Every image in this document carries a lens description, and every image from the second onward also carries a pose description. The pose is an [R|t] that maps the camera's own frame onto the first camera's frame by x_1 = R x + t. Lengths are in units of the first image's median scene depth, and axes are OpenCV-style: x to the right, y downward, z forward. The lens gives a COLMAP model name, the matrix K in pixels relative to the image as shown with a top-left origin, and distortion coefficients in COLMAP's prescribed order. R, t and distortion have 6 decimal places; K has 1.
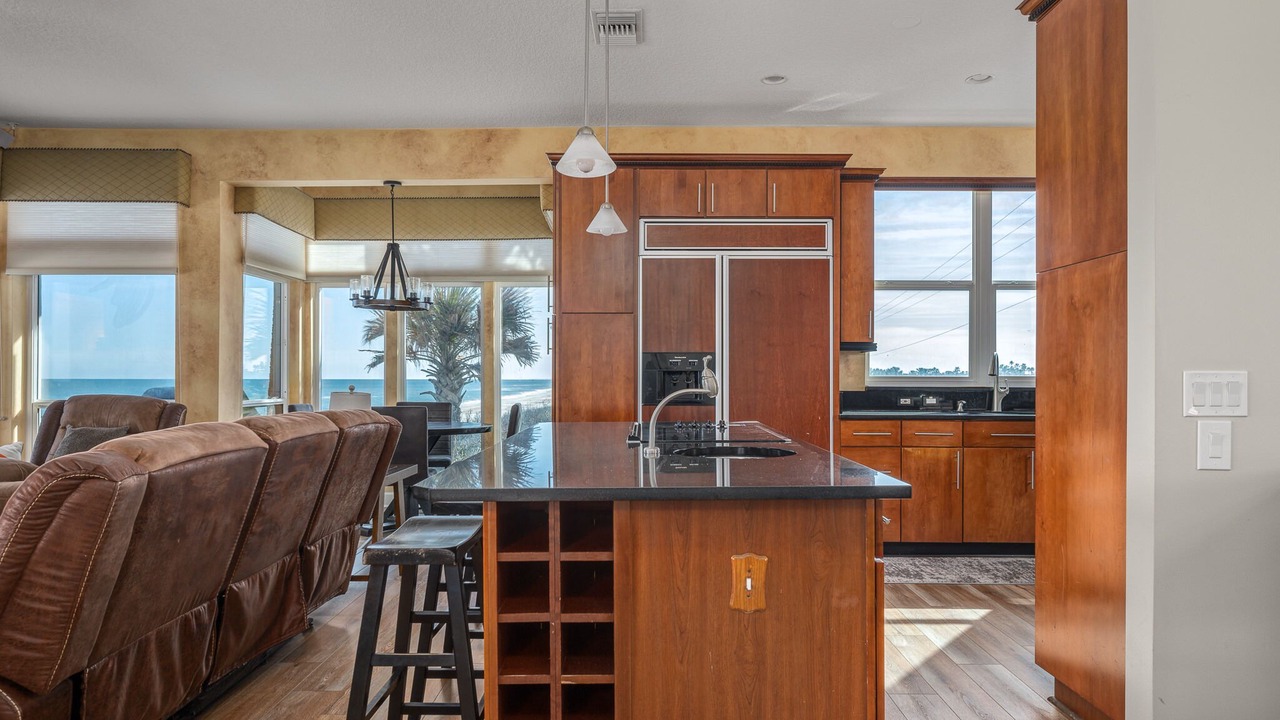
lens RADIAL K [[795.4, 0, 634.9], [0, 795.4, 380.7], [0, 0, 1]] dist [0.001794, -0.000709]
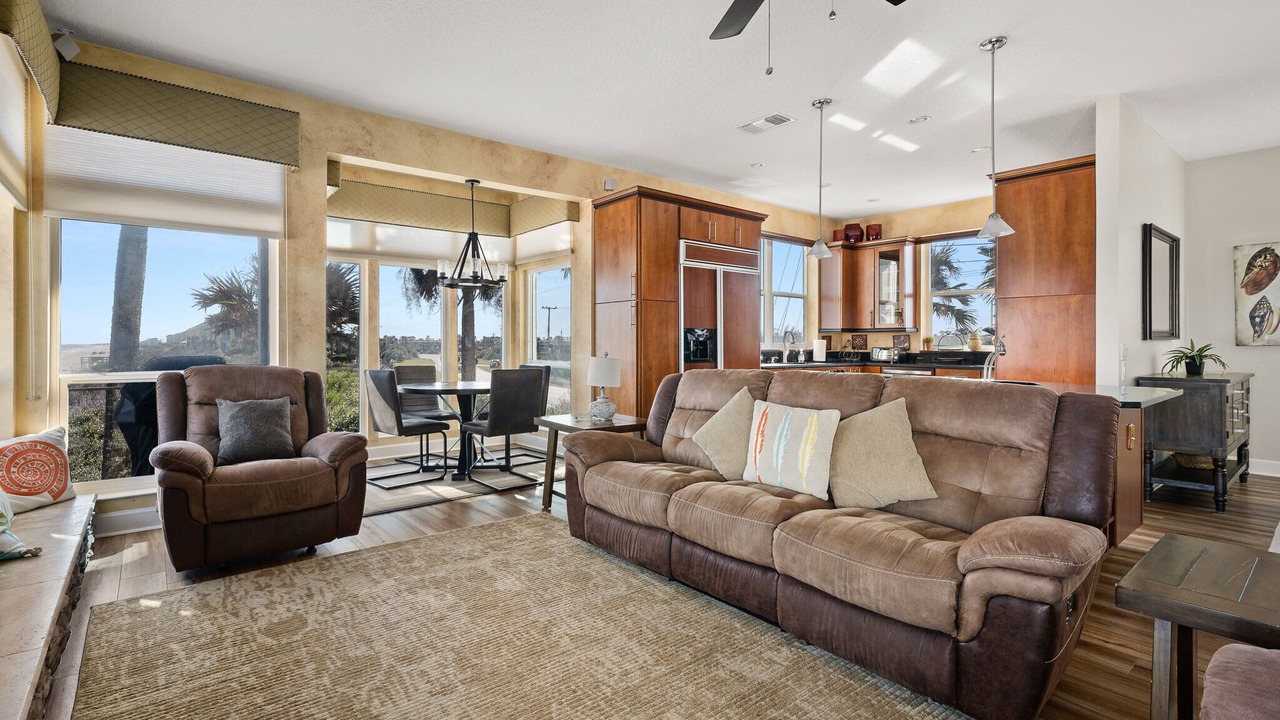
lens RADIAL K [[582.4, 0, 578.9], [0, 582.4, 341.9], [0, 0, 1]] dist [0.001799, 0.000085]
pose [[0.793690, 0.000604, 0.608323, -0.720958], [0.003118, 0.999982, -0.005061, -0.004054], [-0.608315, 0.005914, 0.793674, 0.217594]]
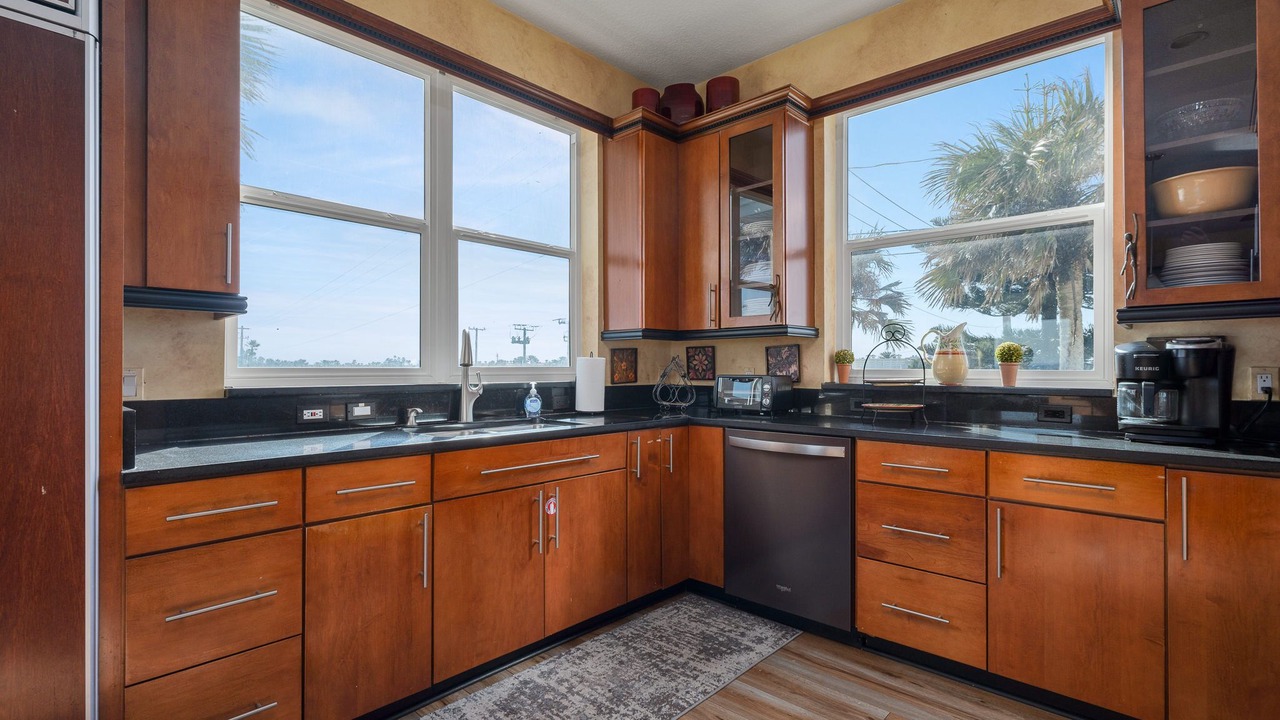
lens RADIAL K [[586.2, 0, 640.0], [0, 586.2, 360.0], [0, 0, 1]] dist [0.001741, 0.000195]
pose [[0.668104, 0.005512, 0.744047, 0.190229], [0.007526, 0.999871, -0.014165, -0.003607], [-0.744029, 0.015064, 0.667977, 0.563591]]
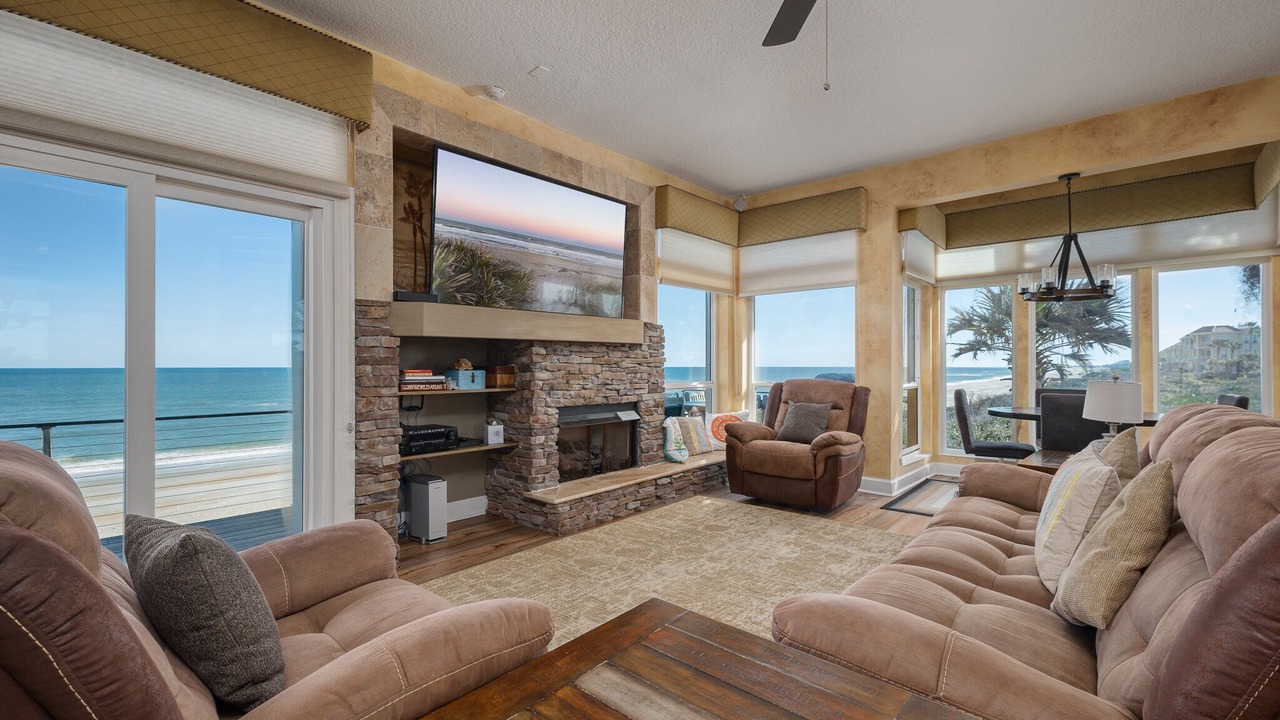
lens RADIAL K [[546.8, 0, 625.7], [0, 546.8, 366.0], [0, 0, 1]] dist [0.000631, 0.000063]
pose [[0.747053, -0.001252, -0.664764, -0.268070], [-0.000563, 0.999997, -0.002516, -0.001978], [0.664764, 0.002253, 0.747050, 0.096980]]
